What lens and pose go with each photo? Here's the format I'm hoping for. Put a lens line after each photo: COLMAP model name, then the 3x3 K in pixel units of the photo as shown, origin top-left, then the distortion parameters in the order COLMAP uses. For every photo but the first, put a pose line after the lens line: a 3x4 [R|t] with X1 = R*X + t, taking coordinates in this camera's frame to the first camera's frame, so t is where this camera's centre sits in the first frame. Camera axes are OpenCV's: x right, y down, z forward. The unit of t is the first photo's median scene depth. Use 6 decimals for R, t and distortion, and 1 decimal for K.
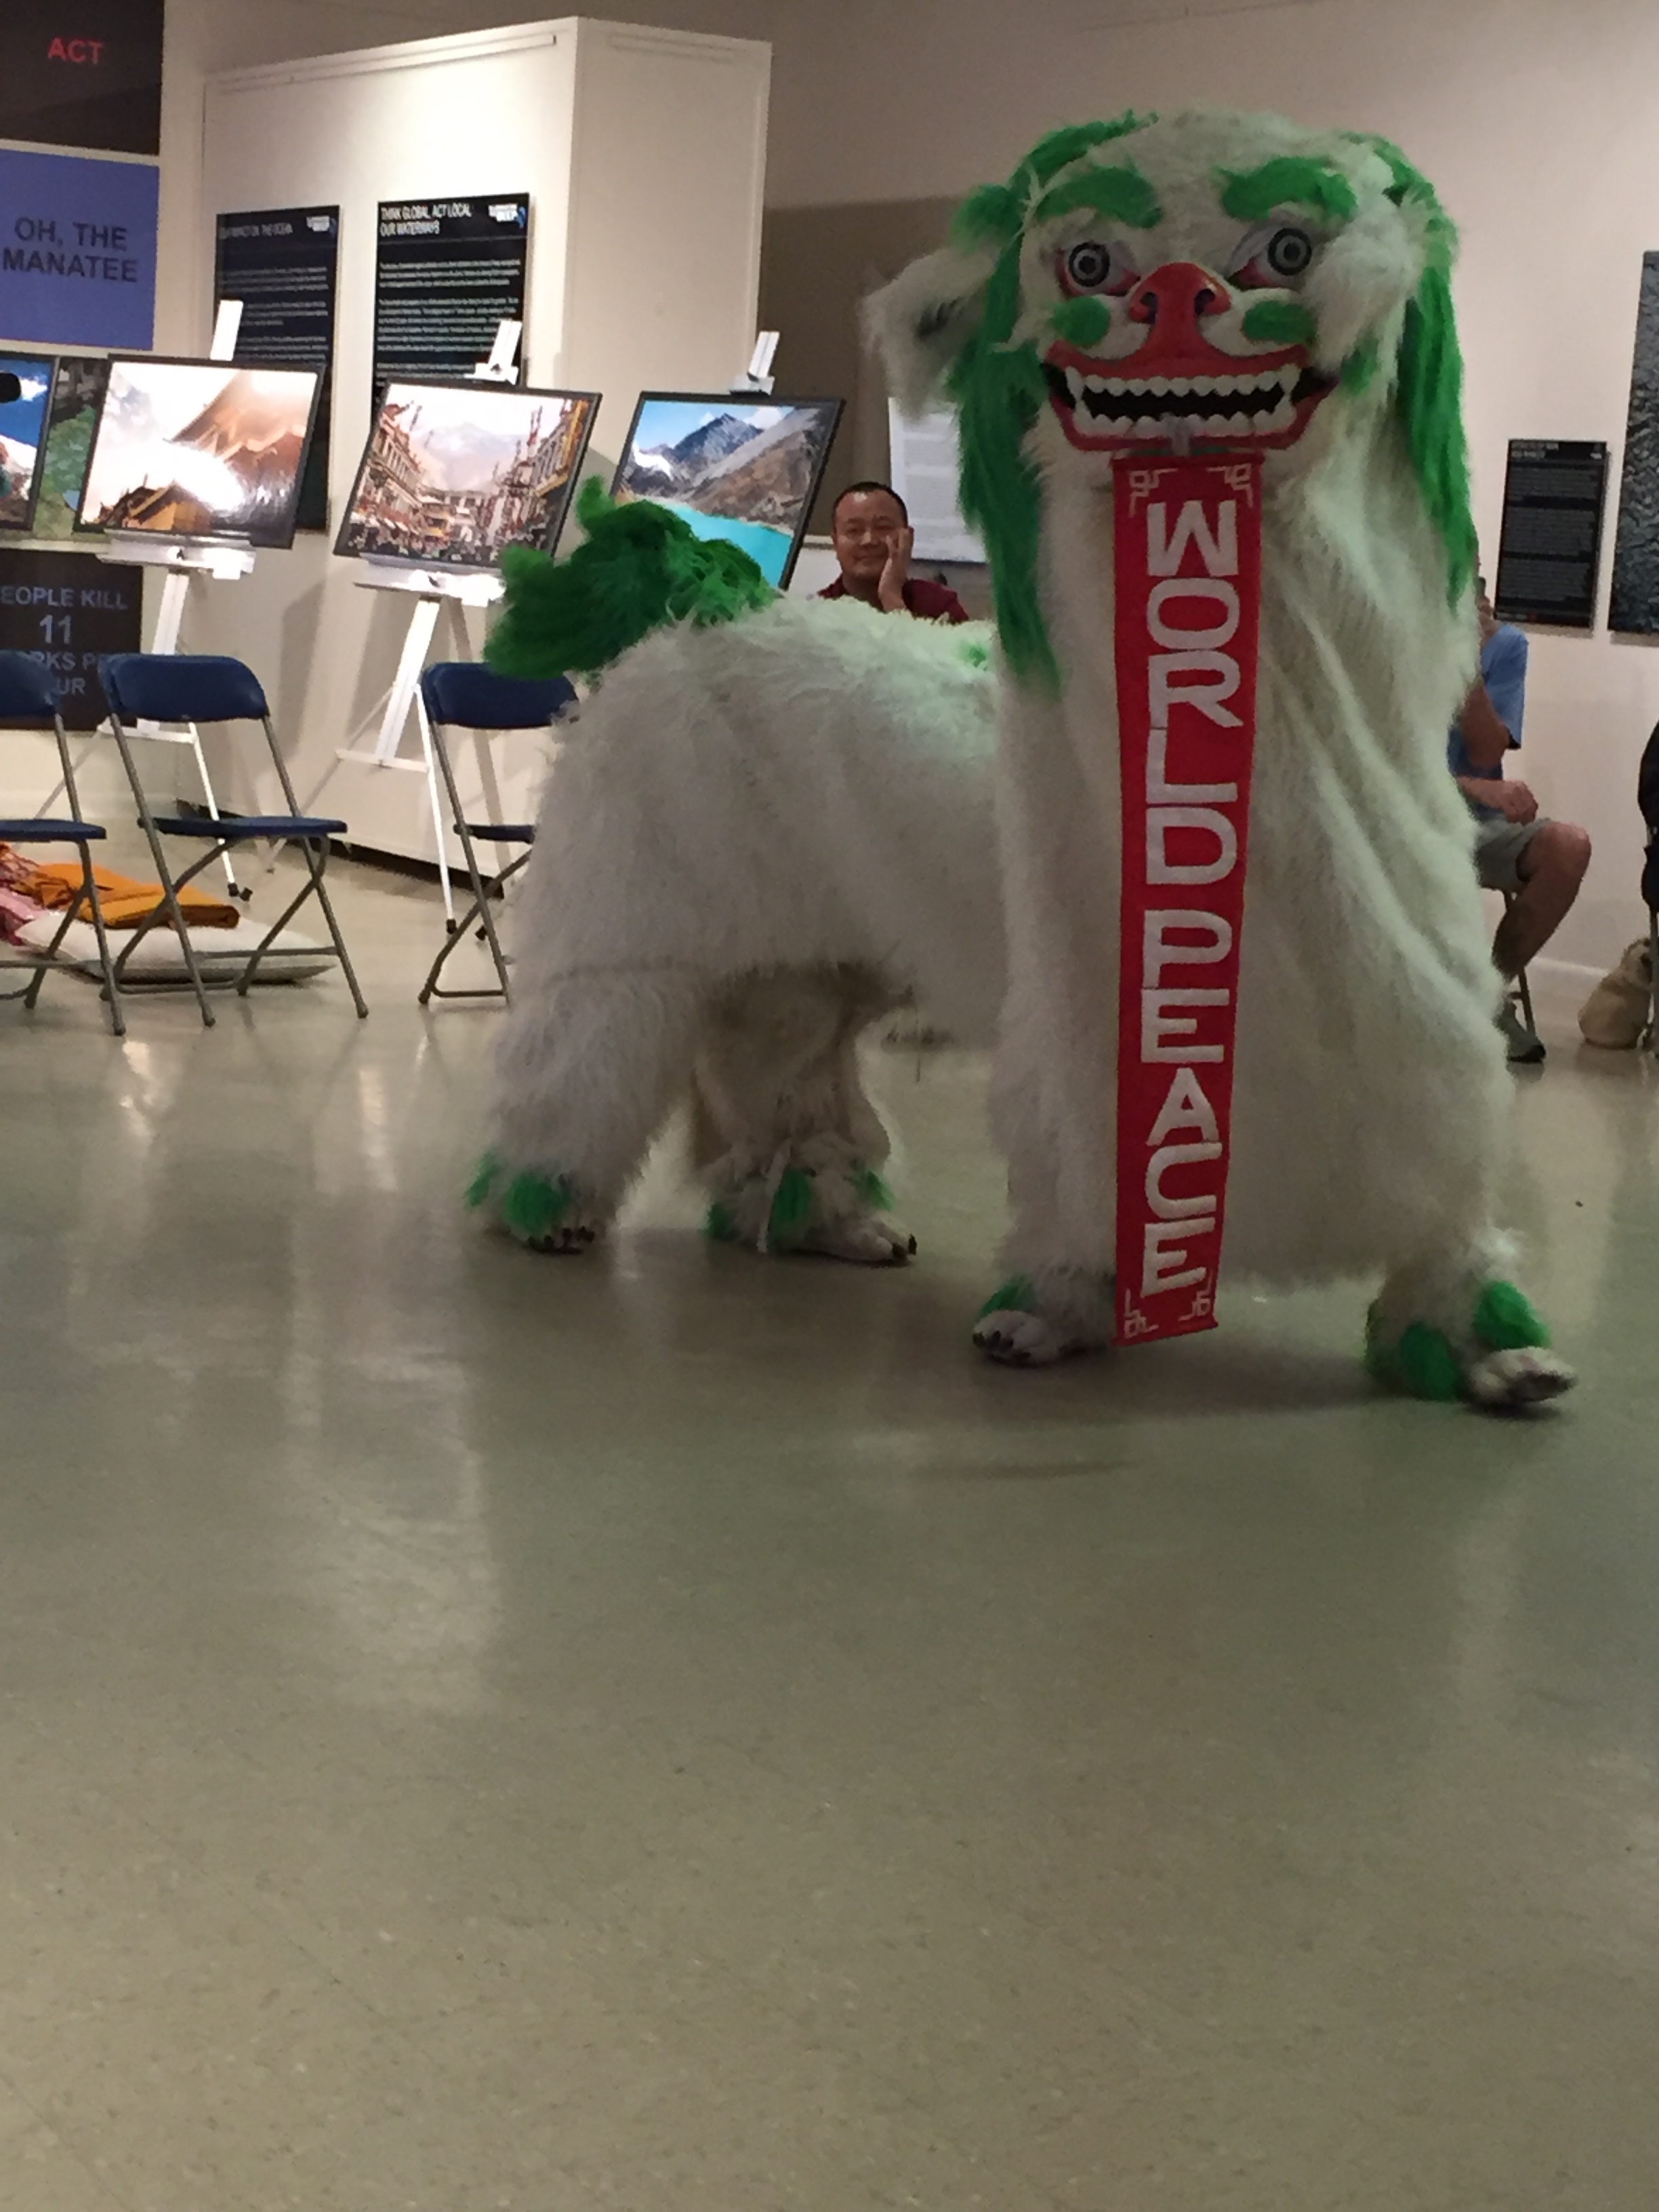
lens RADIAL K [[3854.8, 0, 829.4], [0, 3854.8, 1106.8], [0, 0, 1]] dist [0.032482, 0.000000]
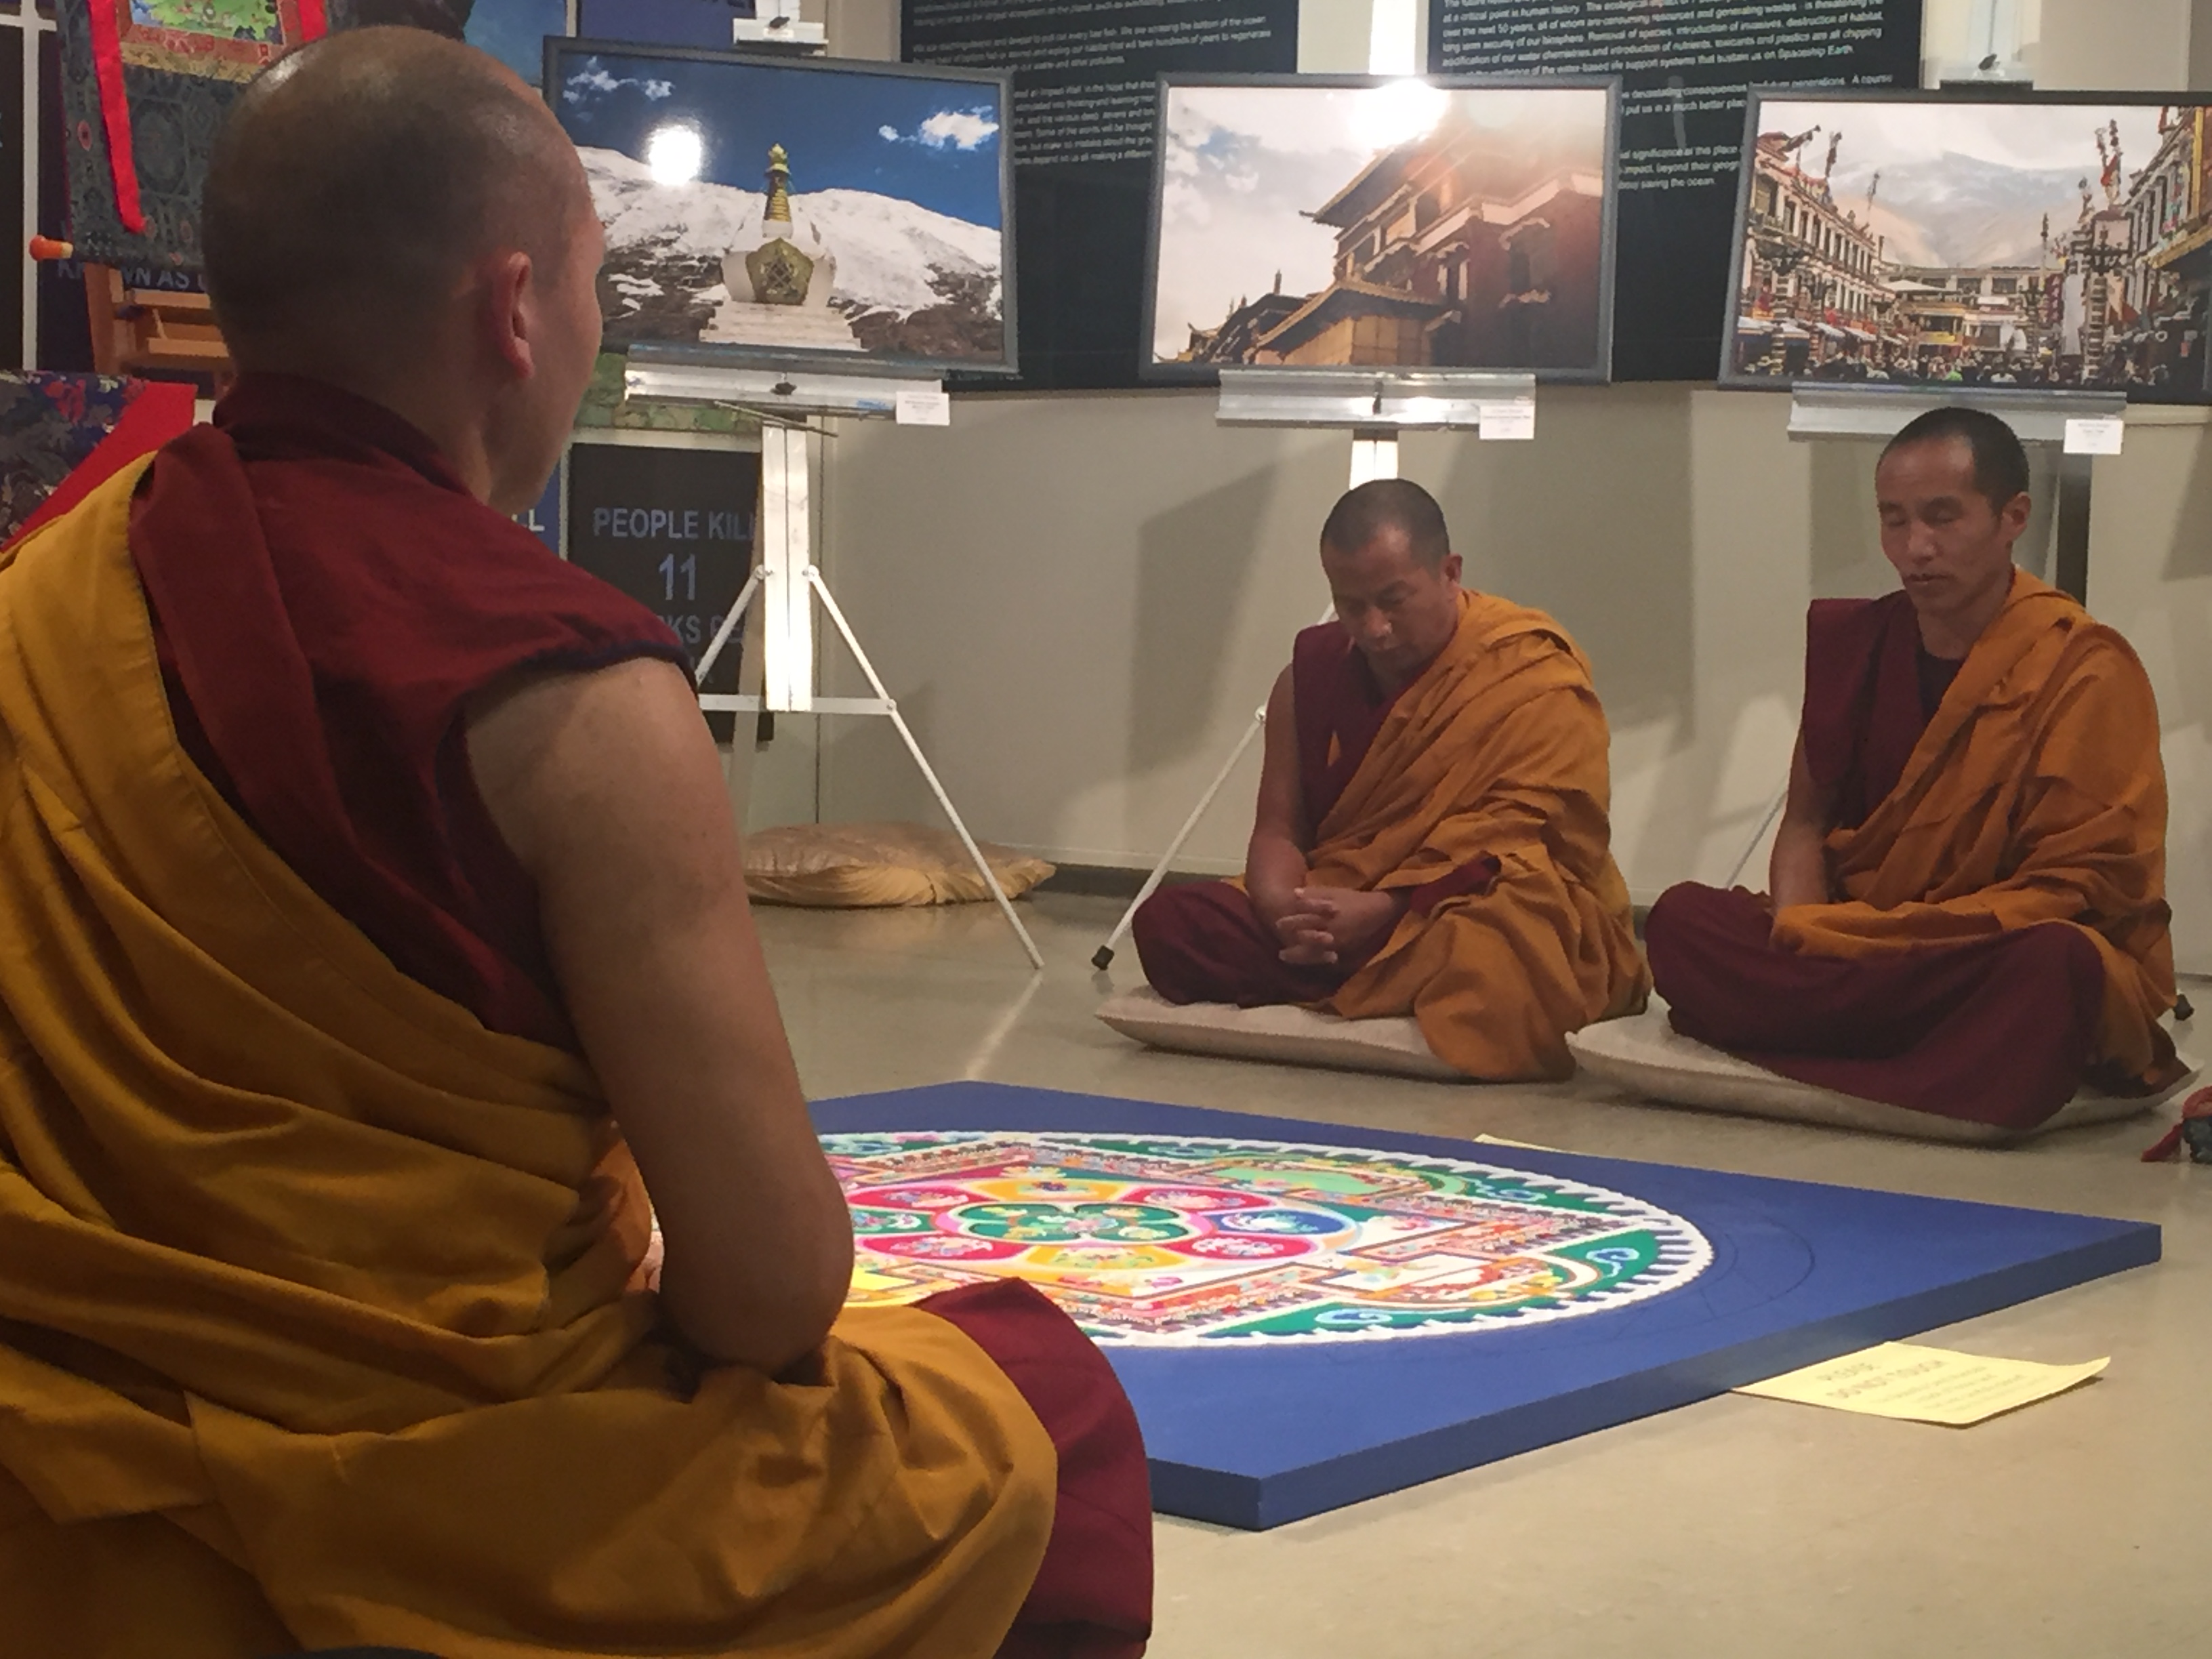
lens RADIAL K [[3997.5, 0, 1106.1], [0, 3997.5, 828.5], [0, 0, 1]] dist [0.048199, 0.000000]
pose [[0.940847, -0.065577, 0.332424, -0.426153], [0.089565, 0.994329, -0.057342, -0.051530], [-0.326779, 0.083724, 0.941385, 0.474247]]
